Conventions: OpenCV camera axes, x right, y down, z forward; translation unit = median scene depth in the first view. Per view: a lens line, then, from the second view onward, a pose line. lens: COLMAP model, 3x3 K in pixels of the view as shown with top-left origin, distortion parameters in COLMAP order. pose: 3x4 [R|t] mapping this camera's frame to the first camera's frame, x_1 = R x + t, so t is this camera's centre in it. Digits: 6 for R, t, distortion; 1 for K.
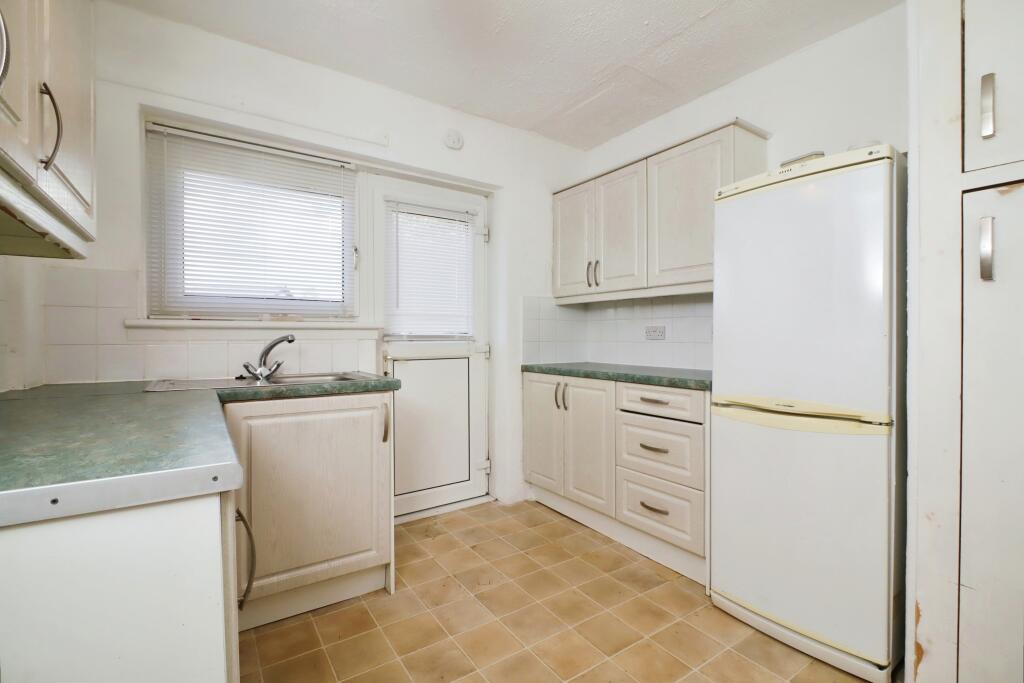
lens RADIAL K [[449.8, 0, 512.4], [0, 449.8, 338.8], [0, 0, 1]] dist [-0.012576, 0.000010]
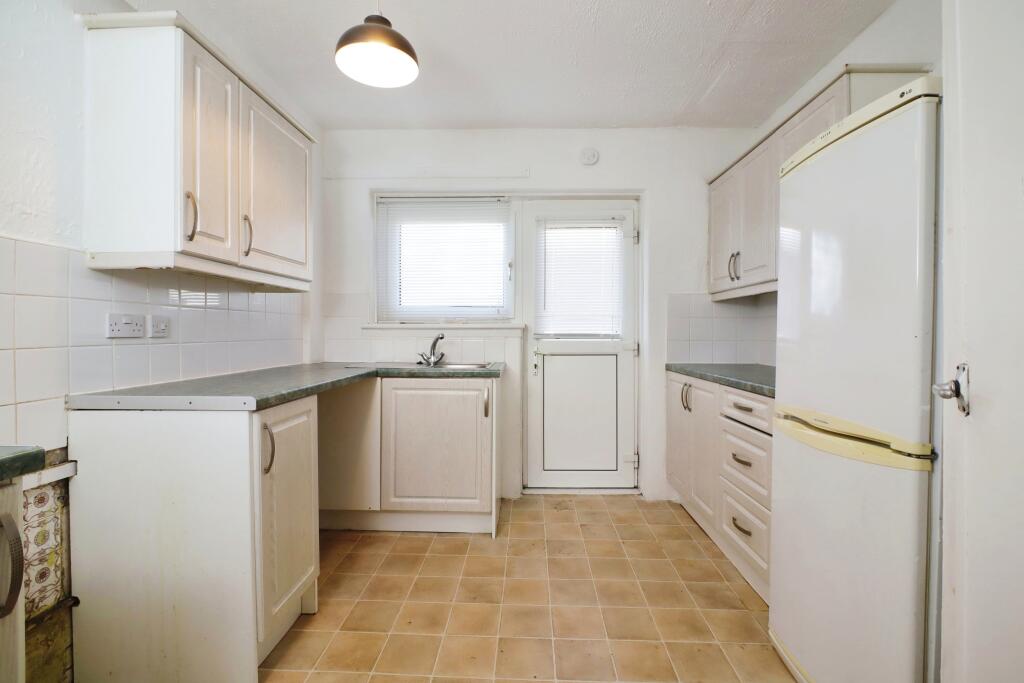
lens RADIAL K [[433.9, 0, 499.3], [0, 433.9, 333.5], [0, 0, 1]] dist [-0.009555, -0.000016]
pose [[0.814498, 0.001506, -0.580165, 0.385829], [-0.004975, 0.999978, -0.004390, -0.003131], [0.580145, 0.006462, 0.814487, 0.007959]]
